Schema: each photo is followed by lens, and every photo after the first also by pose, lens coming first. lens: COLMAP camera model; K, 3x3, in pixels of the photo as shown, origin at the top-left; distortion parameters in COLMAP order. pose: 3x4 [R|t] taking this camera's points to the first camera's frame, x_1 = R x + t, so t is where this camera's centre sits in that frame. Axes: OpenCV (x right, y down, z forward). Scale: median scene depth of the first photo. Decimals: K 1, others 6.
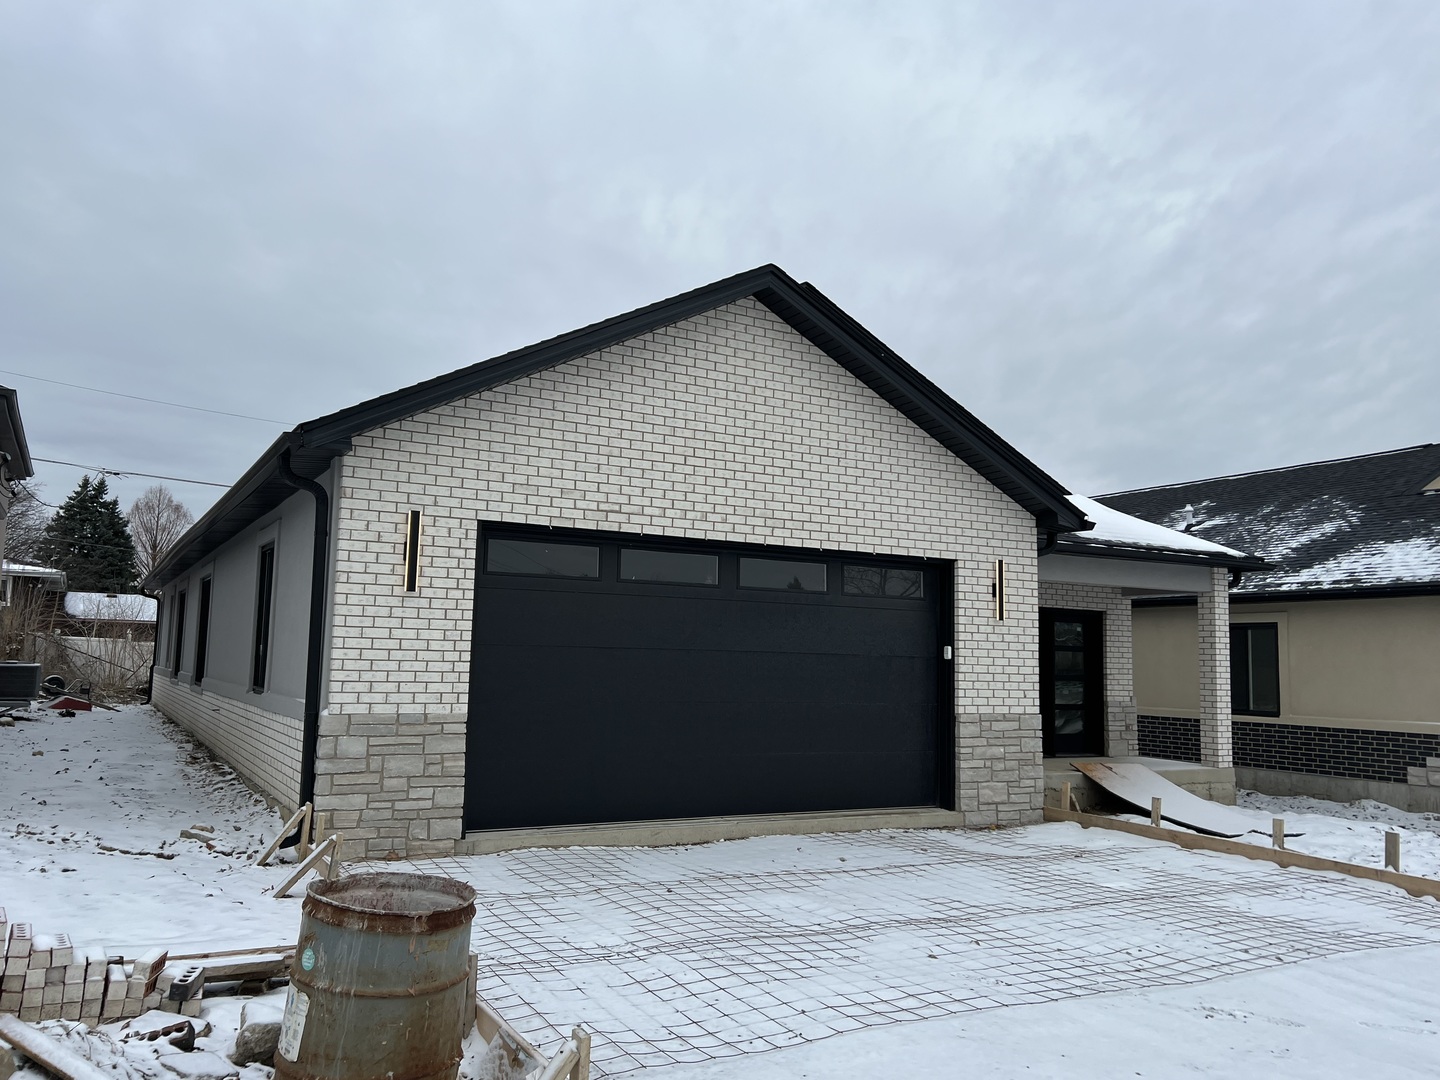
lens RADIAL K [[1121.9, 0, 724.1], [0, 1121.9, 539.7], [0, 0, 1]] dist [0.139991, -0.265578]
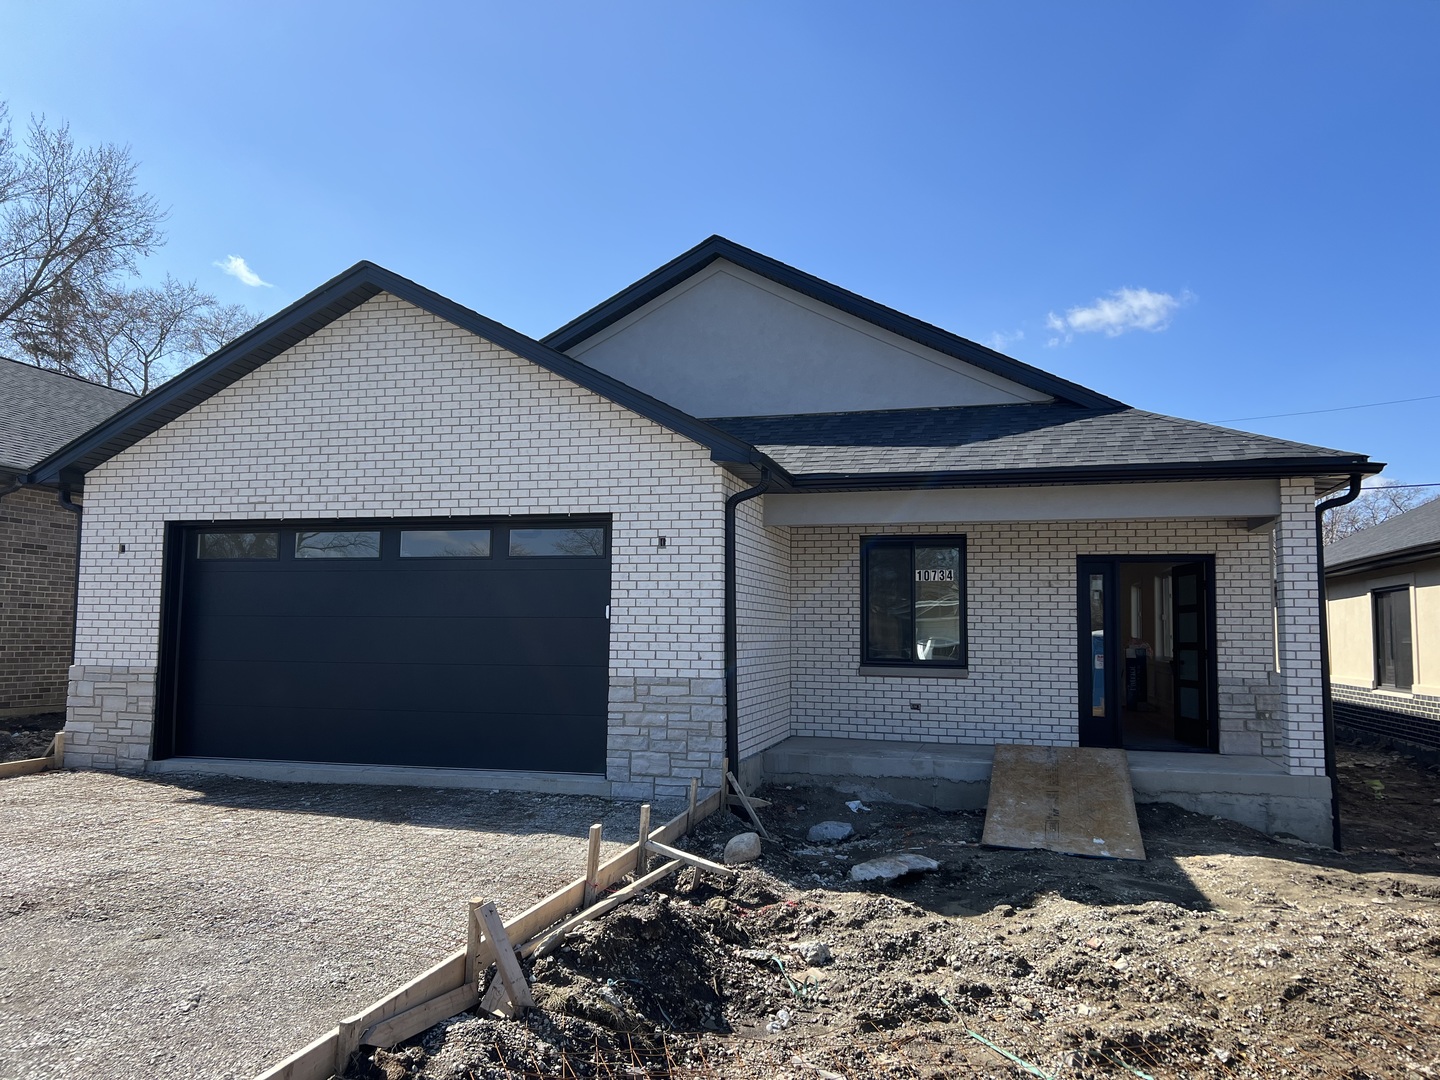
lens RADIAL K [[1087.4, 0, 713.9], [0, 1087.4, 549.0], [0, 0, 1]] dist [0.064693, -0.081638]
pose [[0.717516, -0.071931, -0.692817, 0.966305], [0.079725, 0.996598, -0.020904, 0.079779], [0.691964, -0.040236, 0.720810, 0.446785]]
